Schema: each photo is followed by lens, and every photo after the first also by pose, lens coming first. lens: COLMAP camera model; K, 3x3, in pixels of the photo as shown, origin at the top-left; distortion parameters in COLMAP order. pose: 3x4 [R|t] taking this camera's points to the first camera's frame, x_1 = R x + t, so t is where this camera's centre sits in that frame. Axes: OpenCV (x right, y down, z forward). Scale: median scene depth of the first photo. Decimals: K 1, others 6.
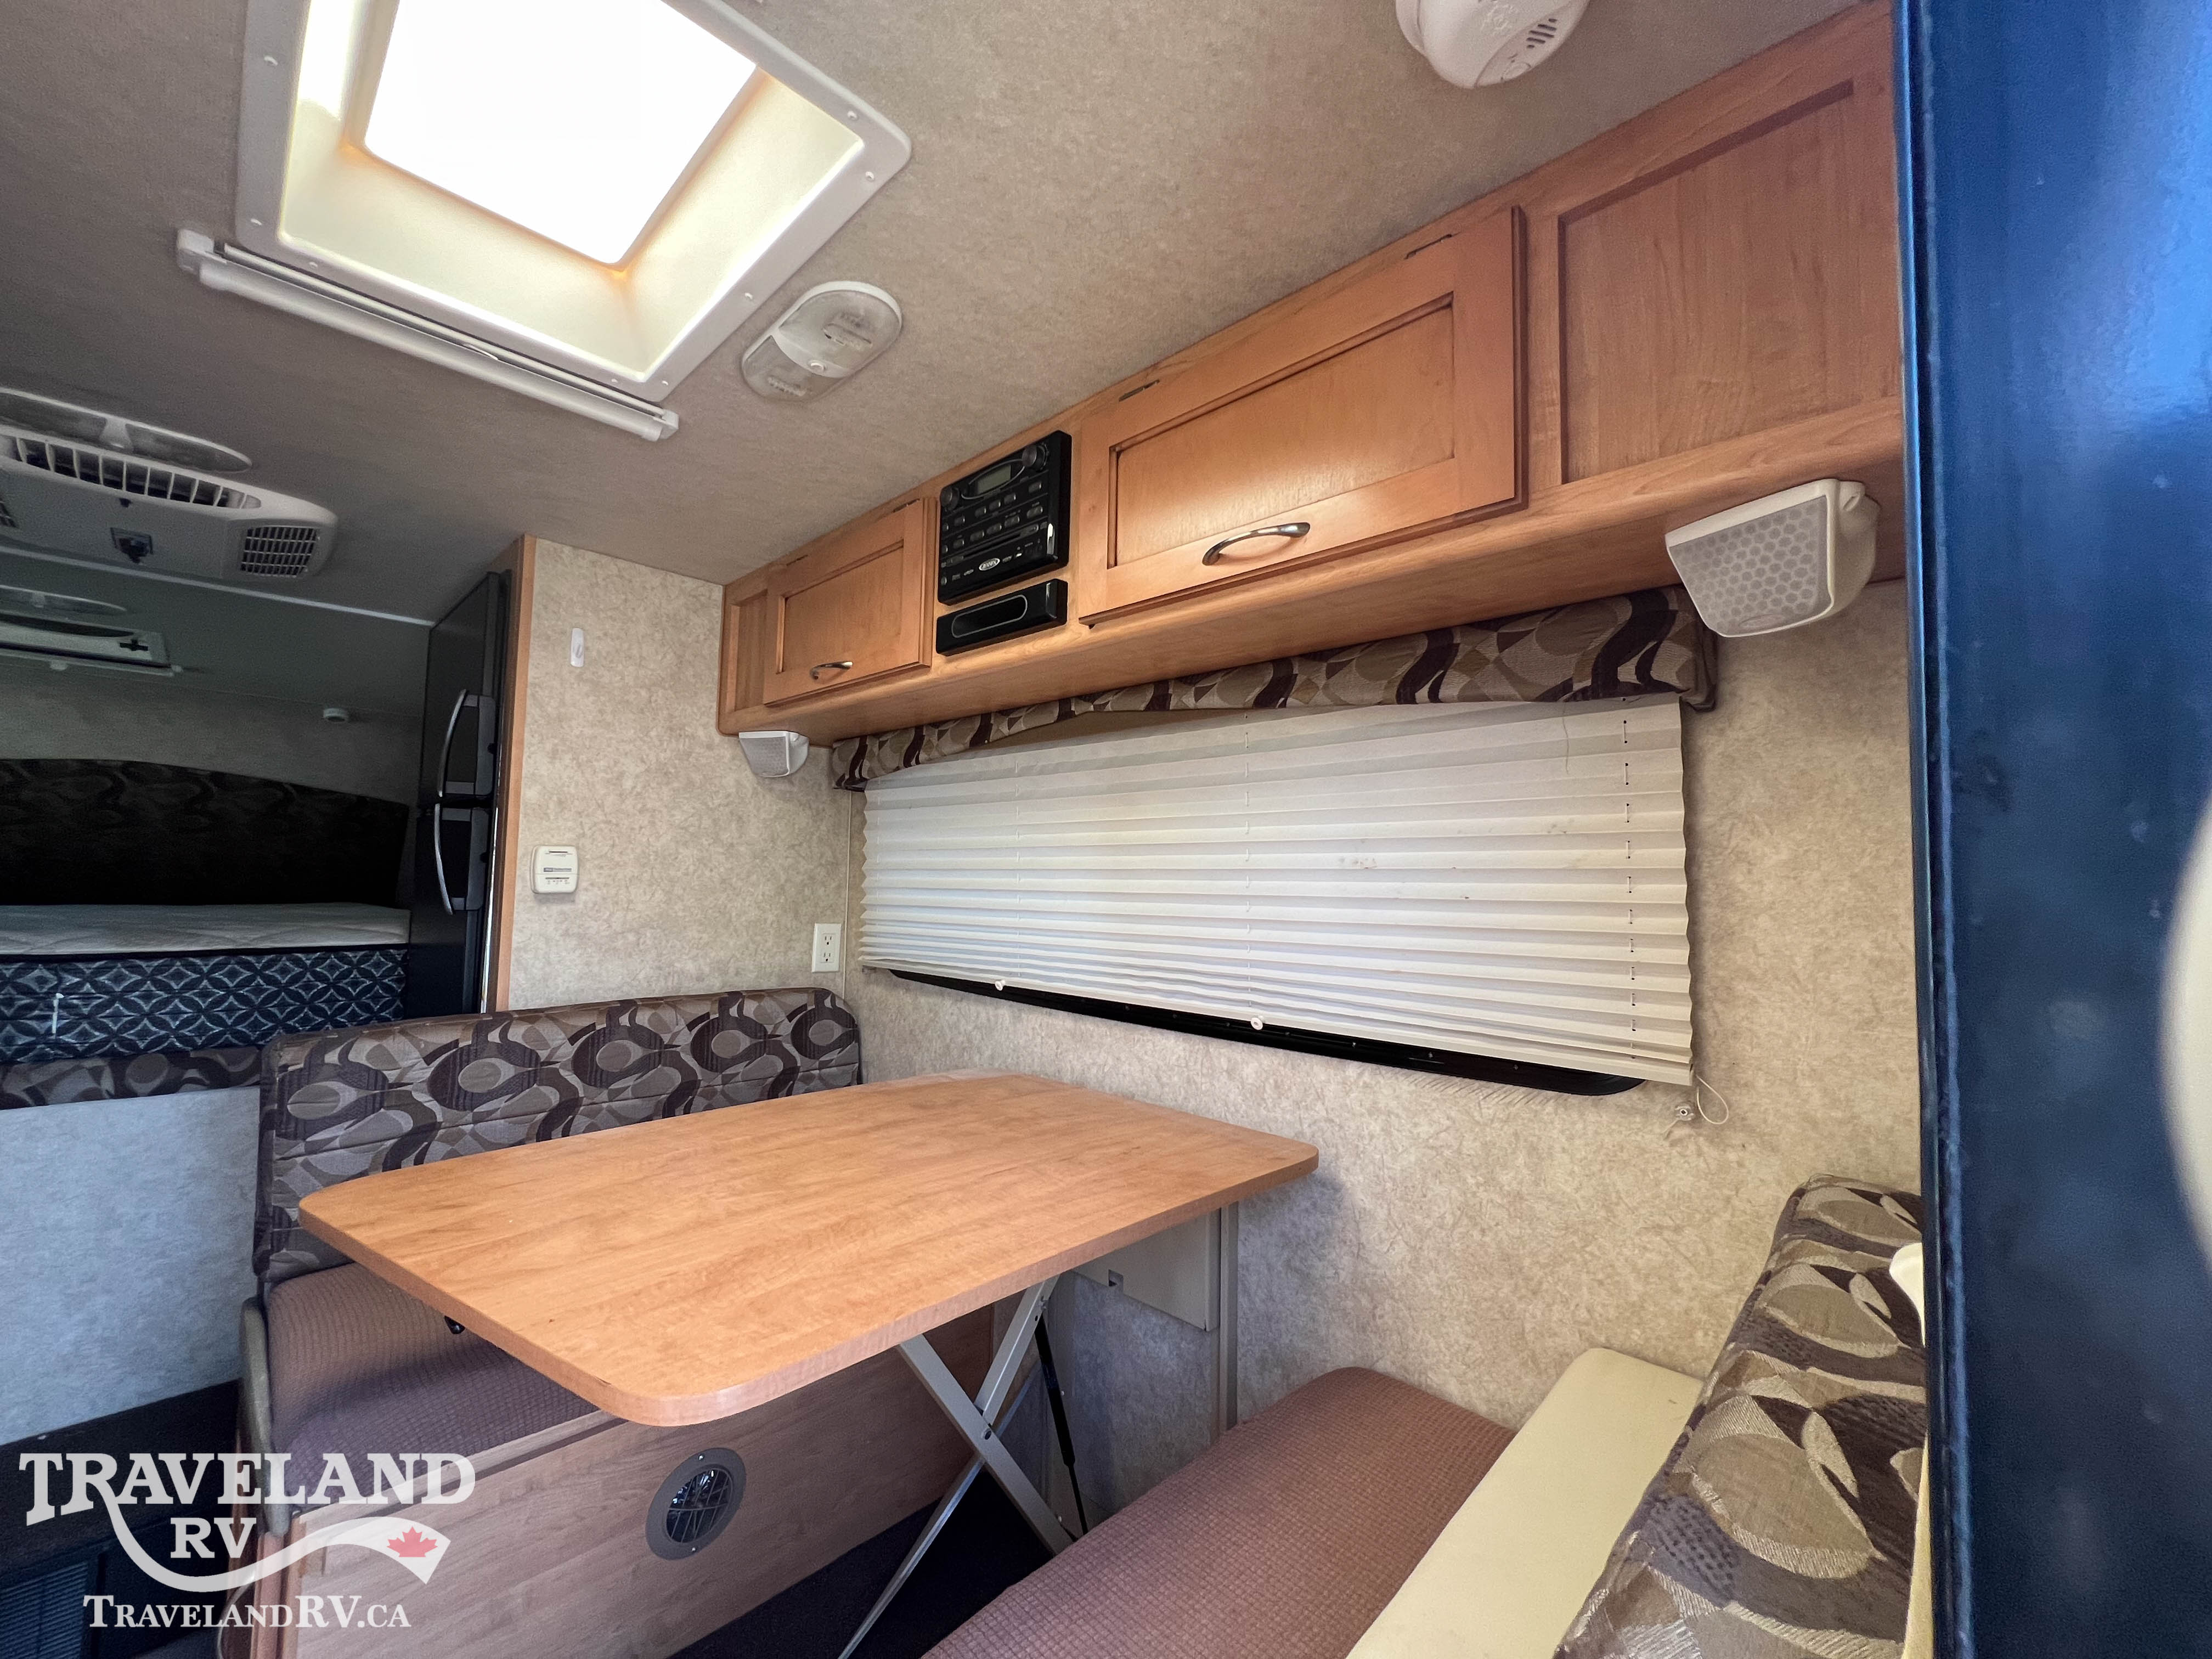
lens RADIAL K [[887.4, 0, 1106.7], [0, 887.4, 831.7], [0, 0, 1]] dist [-0.001326, 0.000114]
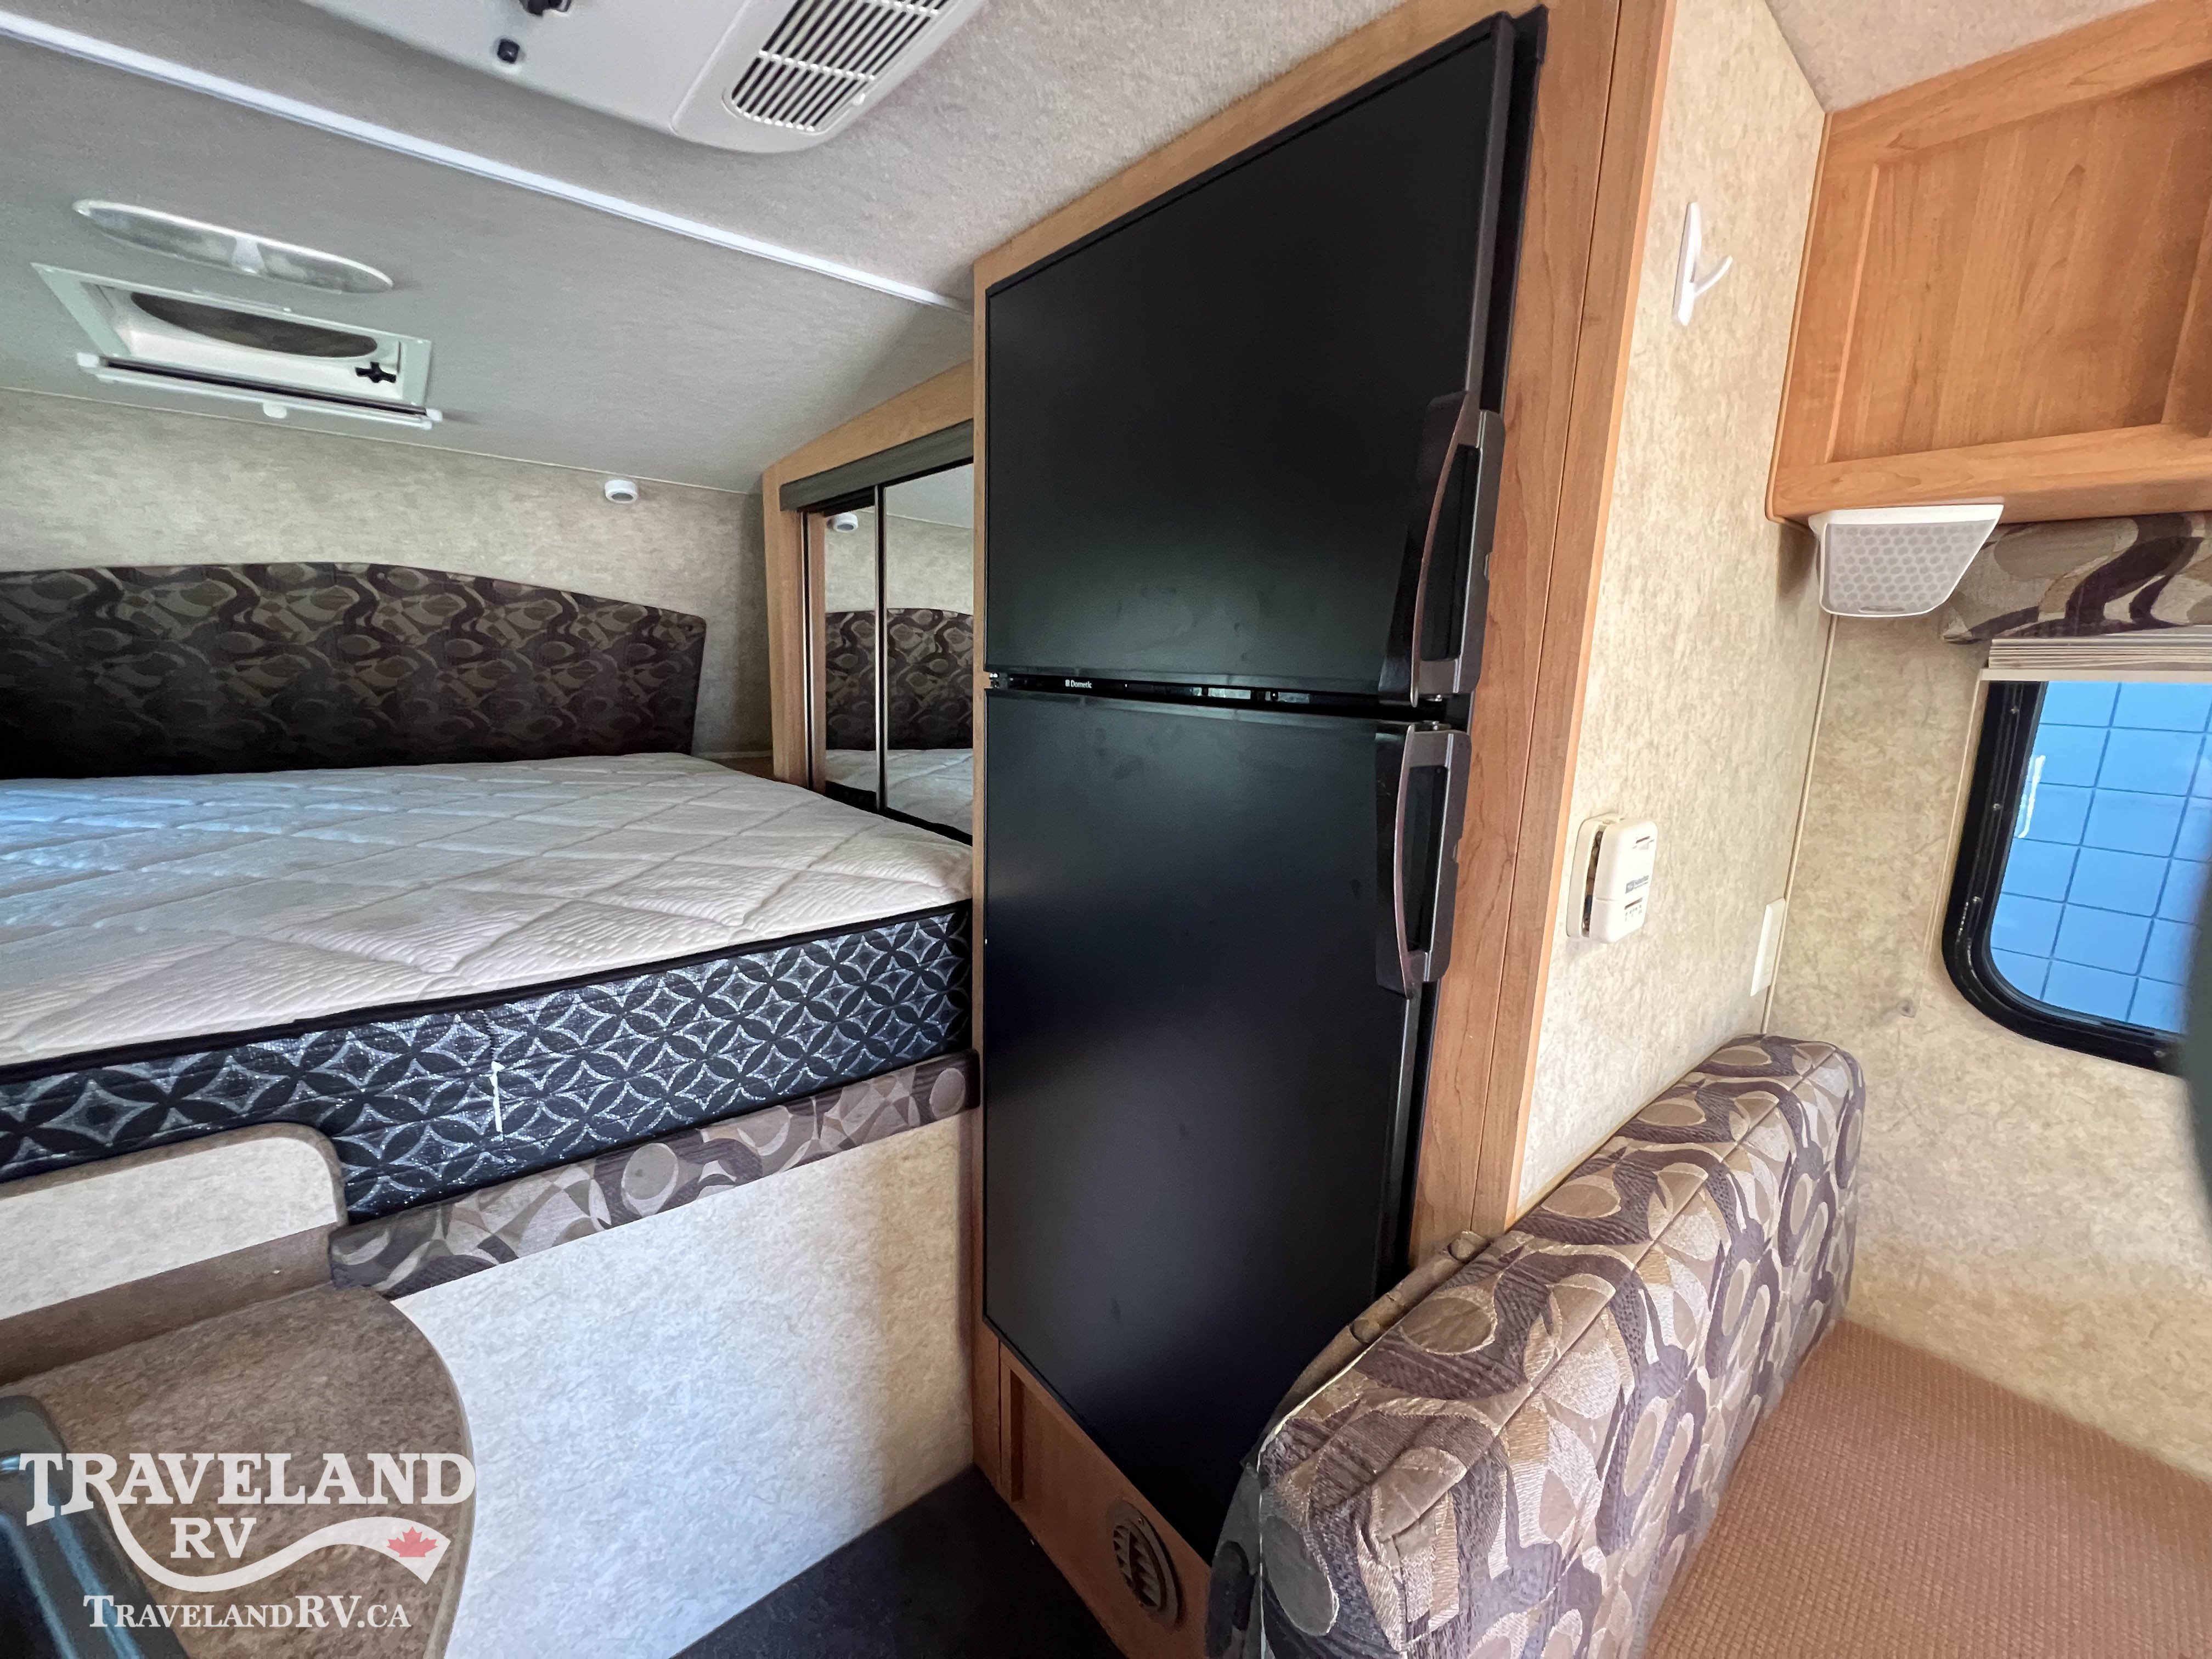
lens RADIAL K [[885.3, 0, 1100.1], [0, 885.3, 833.1], [0, 0, 1]] dist [-0.001383, 0.000797]
pose [[0.994401, 0.024780, -0.102724, -0.785709], [0.000931, 0.970024, 0.243006, -0.073746], [0.105667, -0.241741, 0.964570, 0.574063]]
